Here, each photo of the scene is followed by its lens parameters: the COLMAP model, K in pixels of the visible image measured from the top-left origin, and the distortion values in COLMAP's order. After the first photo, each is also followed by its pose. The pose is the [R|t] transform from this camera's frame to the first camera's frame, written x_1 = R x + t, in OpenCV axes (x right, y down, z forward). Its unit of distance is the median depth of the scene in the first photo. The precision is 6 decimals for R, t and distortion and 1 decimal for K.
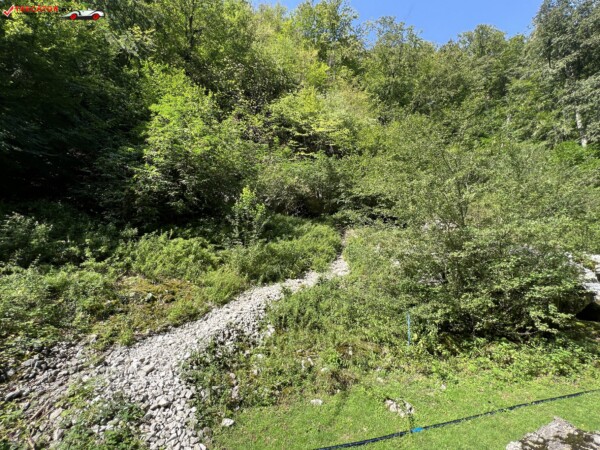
lens RADIAL K [[239.6, 0, 297.9], [0, 239.6, 225.8], [0, 0, 1]] dist [-0.001810, 0.000260]
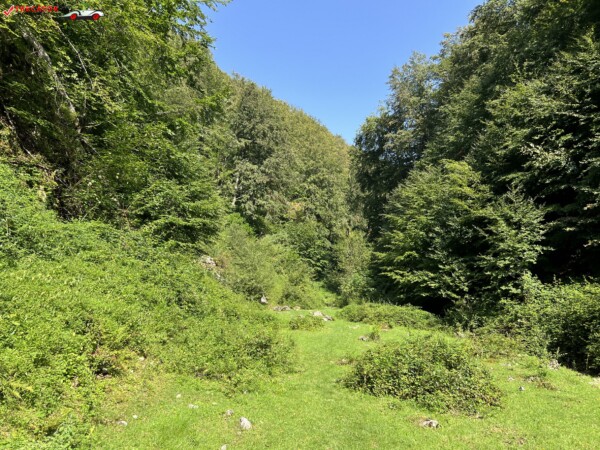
lens RADIAL K [[453.1, 0, 295.7], [0, 453.1, 228.4], [0, 0, 1]] dist [0.046106, -0.054572]
pose [[0.363523, 0.186454, 0.912735, -6.456174], [-0.279325, 0.956502, -0.084145, -0.348148], [-0.888723, -0.224361, 0.399792, -2.572550]]
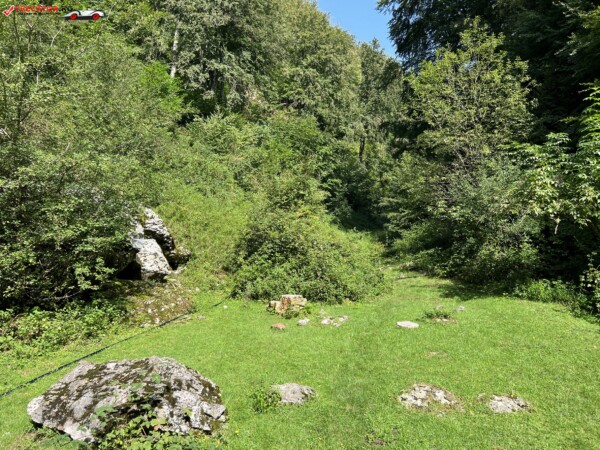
lens RADIAL K [[453.1, 0, 301.8], [0, 453.1, 226.3], [0, 0, 1]] dist [0.046106, -0.054572]
pose [[0.343768, 0.060198, 0.937123, -0.183392], [-0.246072, 0.968846, 0.028031, 0.001692], [-0.906241, -0.240236, 0.347871, -0.155503]]
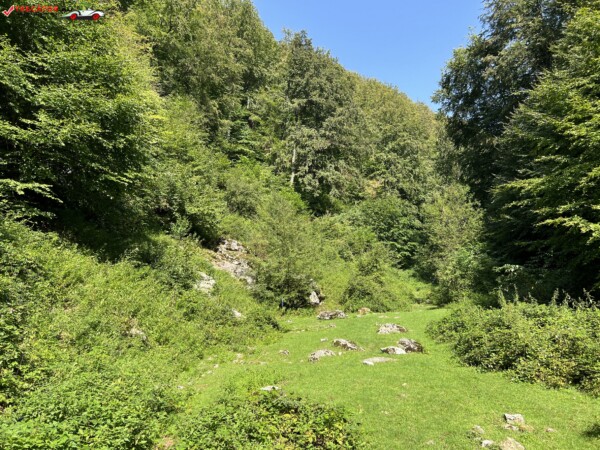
lens RADIAL K [[453.1, 0, 298.6], [0, 453.1, 228.0], [0, 0, 1]] dist [0.046106, -0.054572]
pose [[0.543441, 0.138807, 0.827891, -3.329488], [-0.206864, 0.977964, -0.028180, -0.271355], [-0.813559, -0.155947, 0.560180, -1.698719]]
